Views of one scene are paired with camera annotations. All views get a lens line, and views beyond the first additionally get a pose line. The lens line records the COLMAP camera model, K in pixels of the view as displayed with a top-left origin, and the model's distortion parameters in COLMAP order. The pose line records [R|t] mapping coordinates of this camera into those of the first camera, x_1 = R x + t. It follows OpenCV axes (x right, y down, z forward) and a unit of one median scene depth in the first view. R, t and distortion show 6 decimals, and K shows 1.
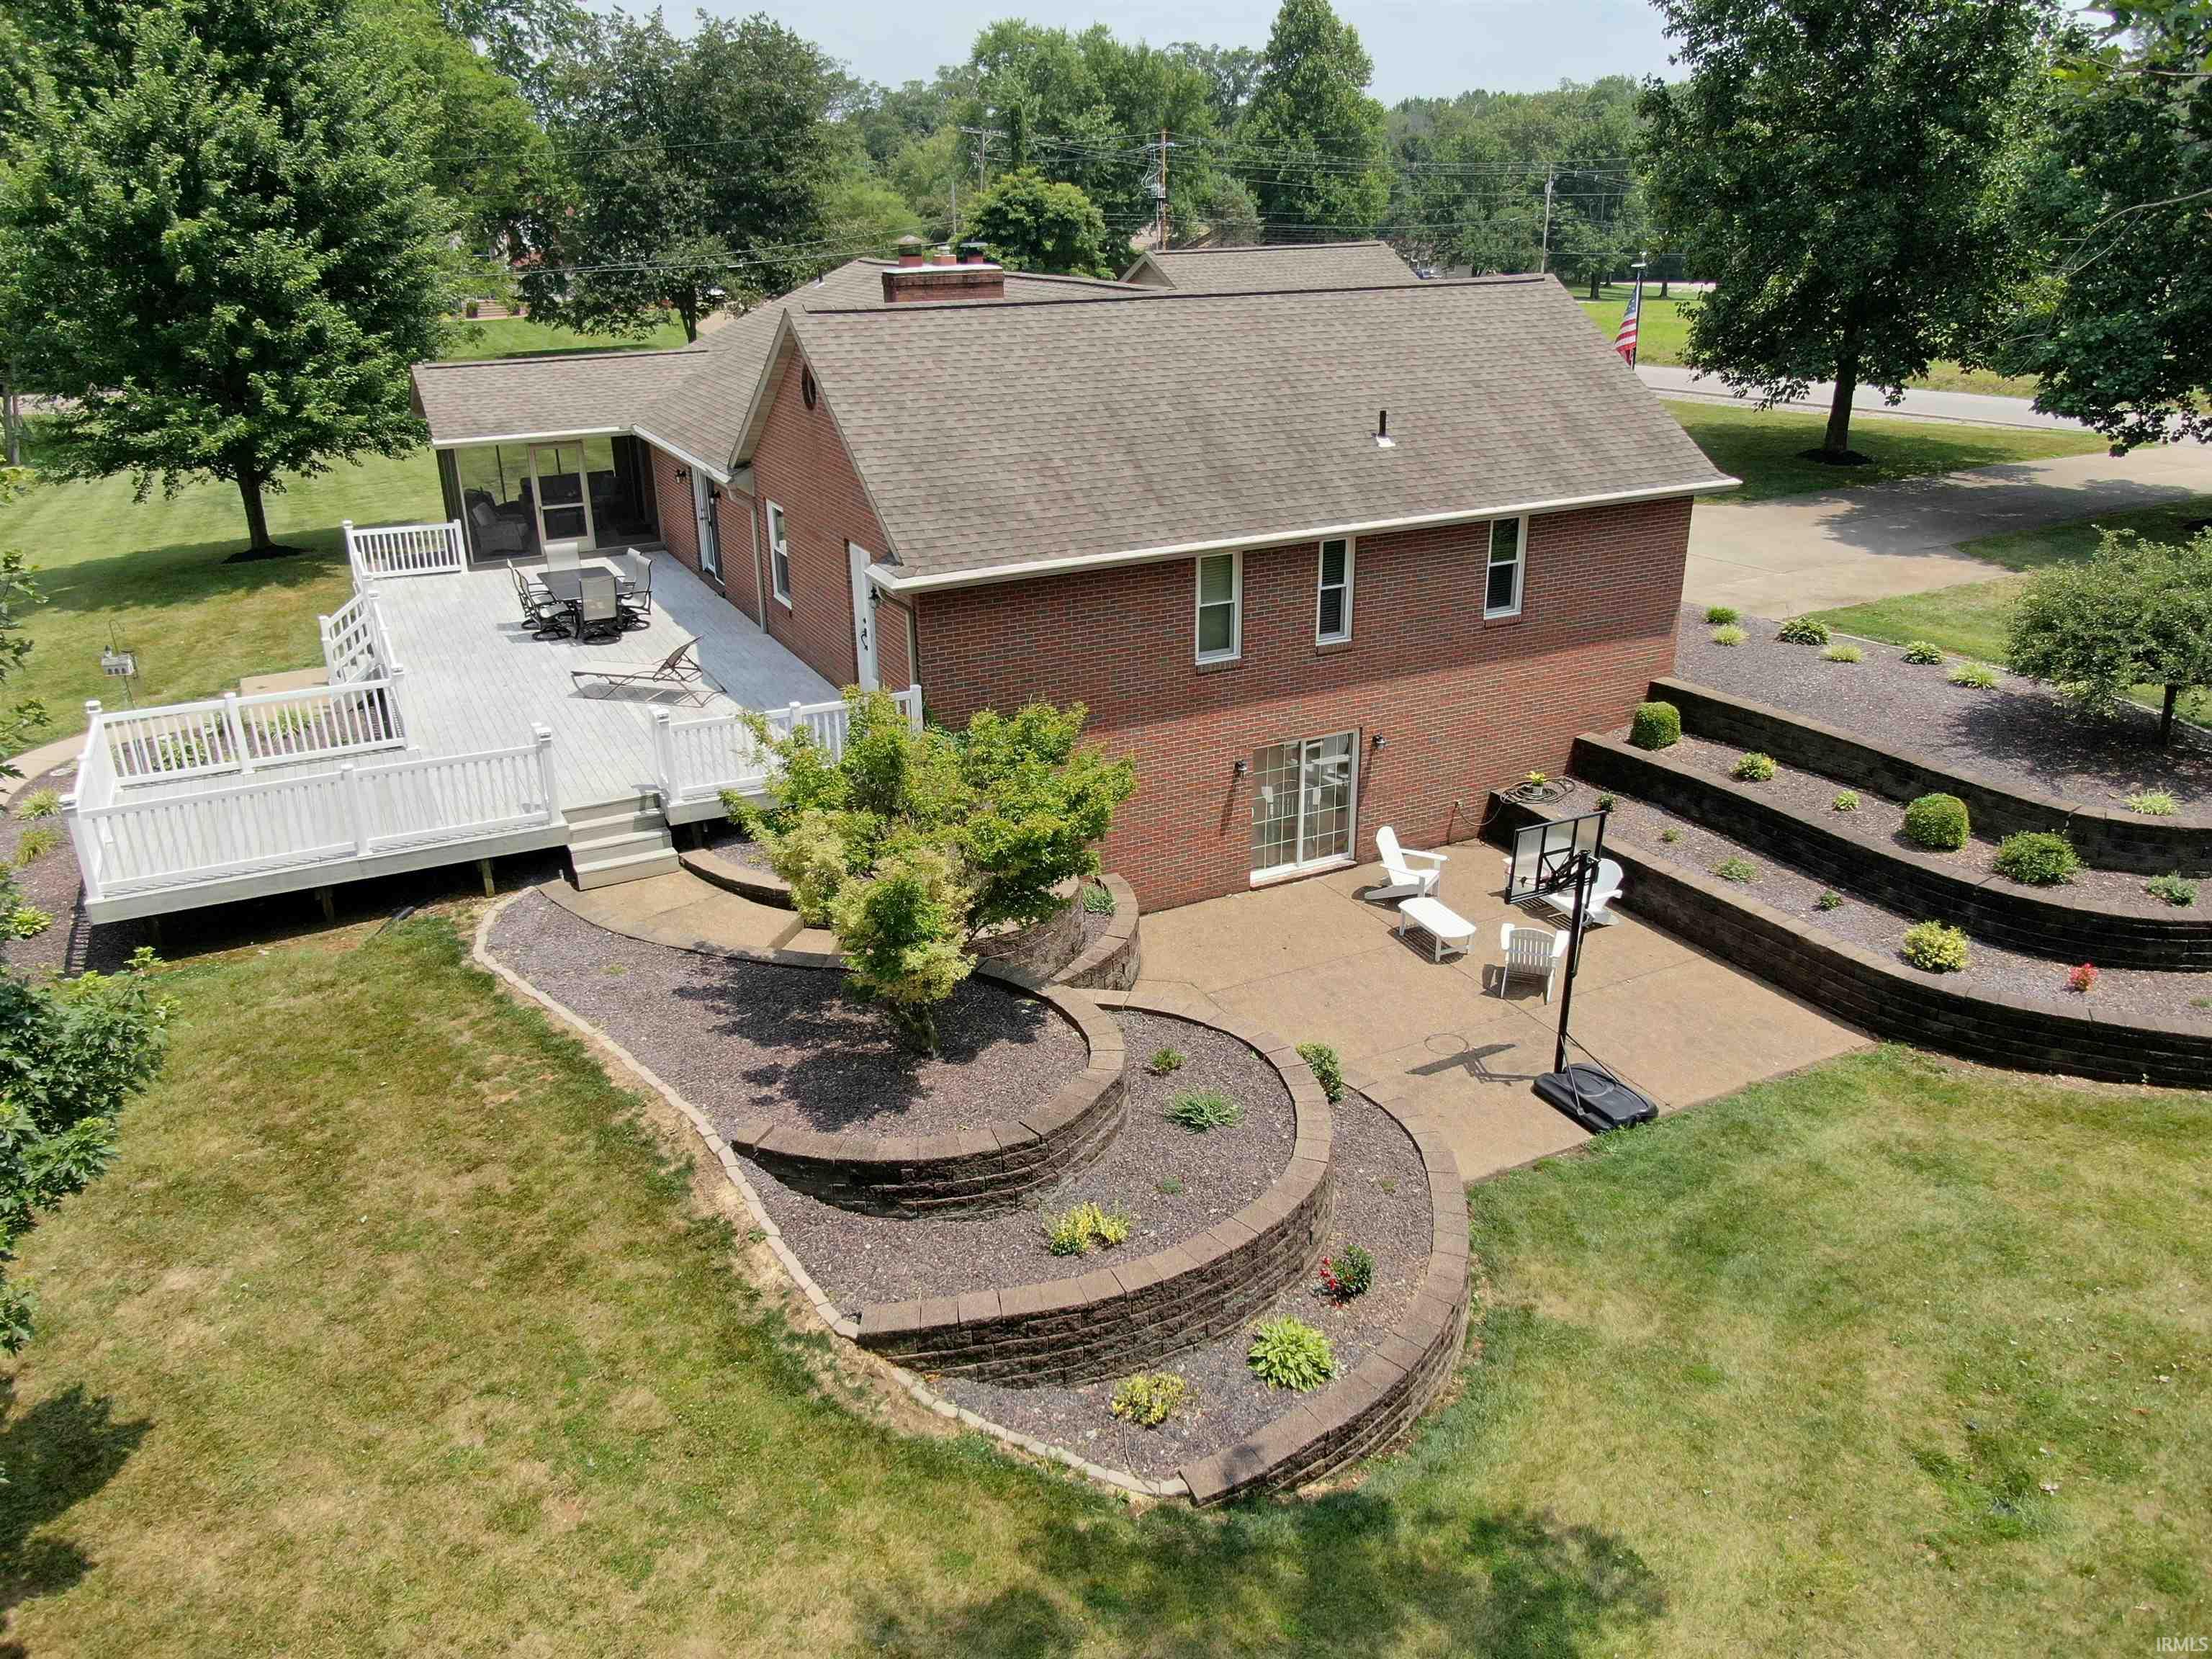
lens RADIAL K [[1607.2, 0, 1119.0], [0, 1607.2, 829.2], [0, 0, 1]] dist [0.035636, -0.066280]
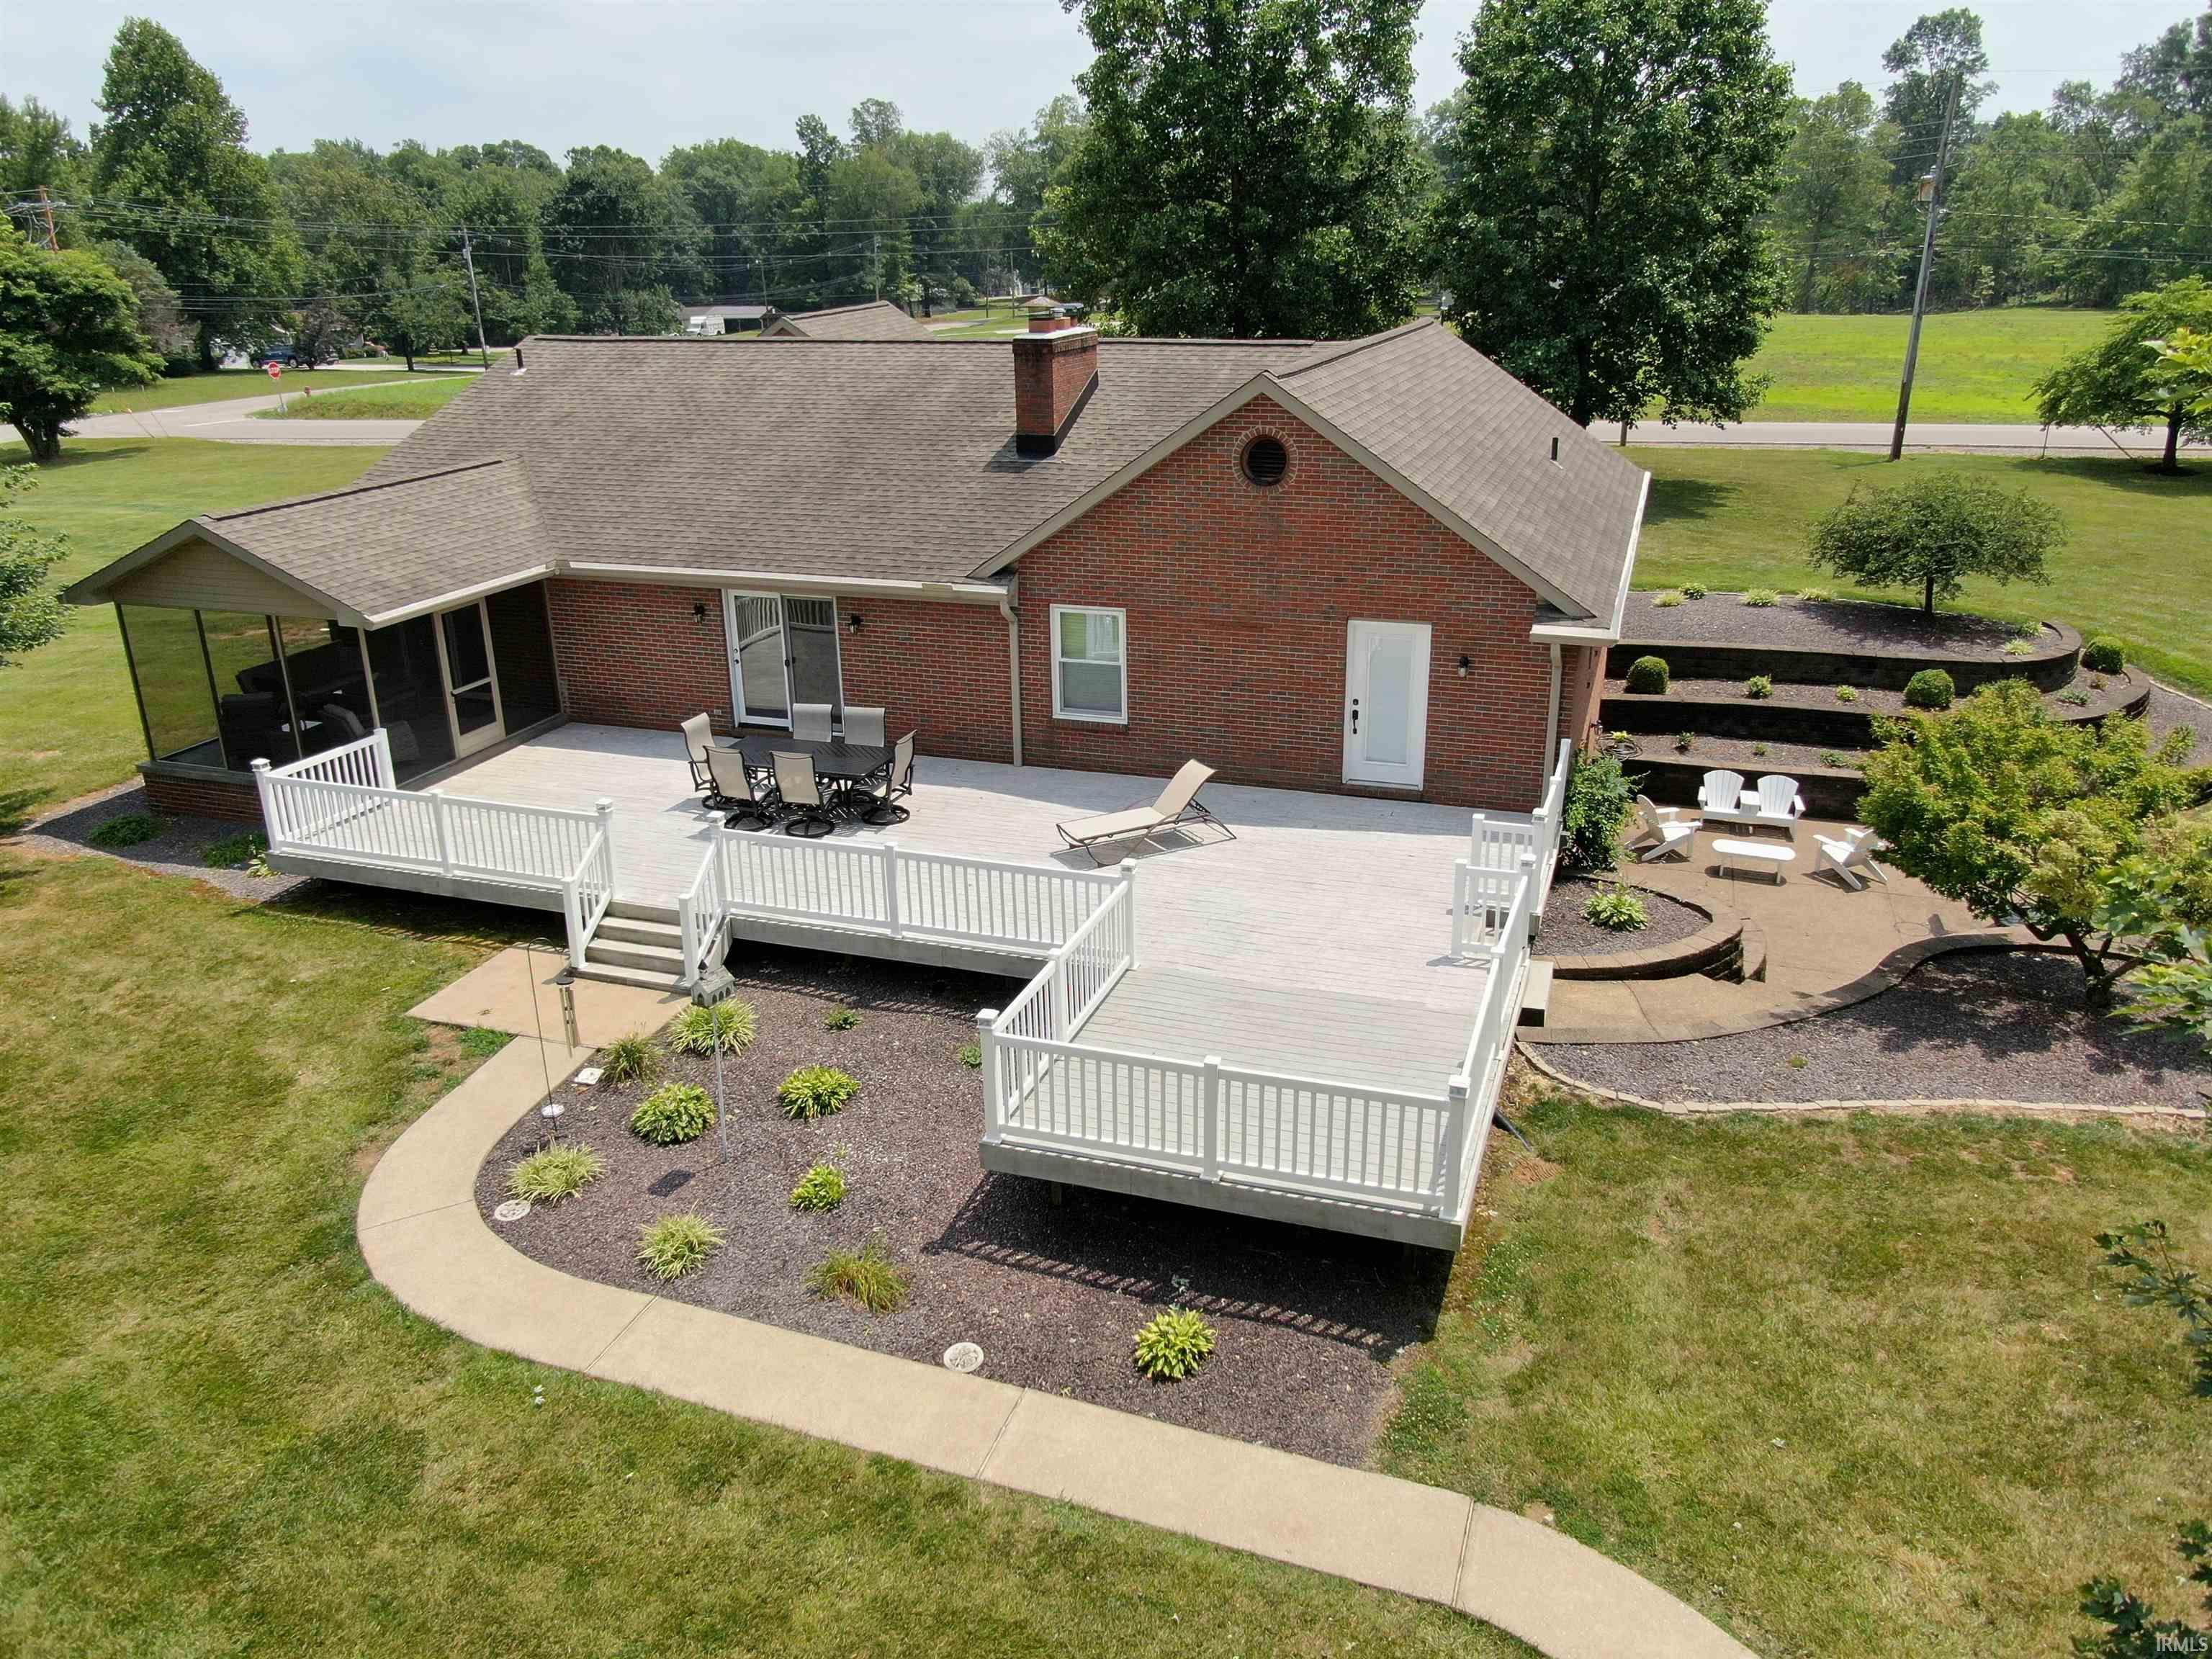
lens RADIAL K [[1607.2, 0, 1119.0], [0, 1607.2, 829.2], [0, 0, 1]] dist [0.035636, -0.066280]
pose [[0.708254, -0.240831, 0.663609, -0.262481], [0.265030, 0.961962, 0.066247, -0.046330], [-0.654321, 0.128956, 0.745140, 0.120857]]
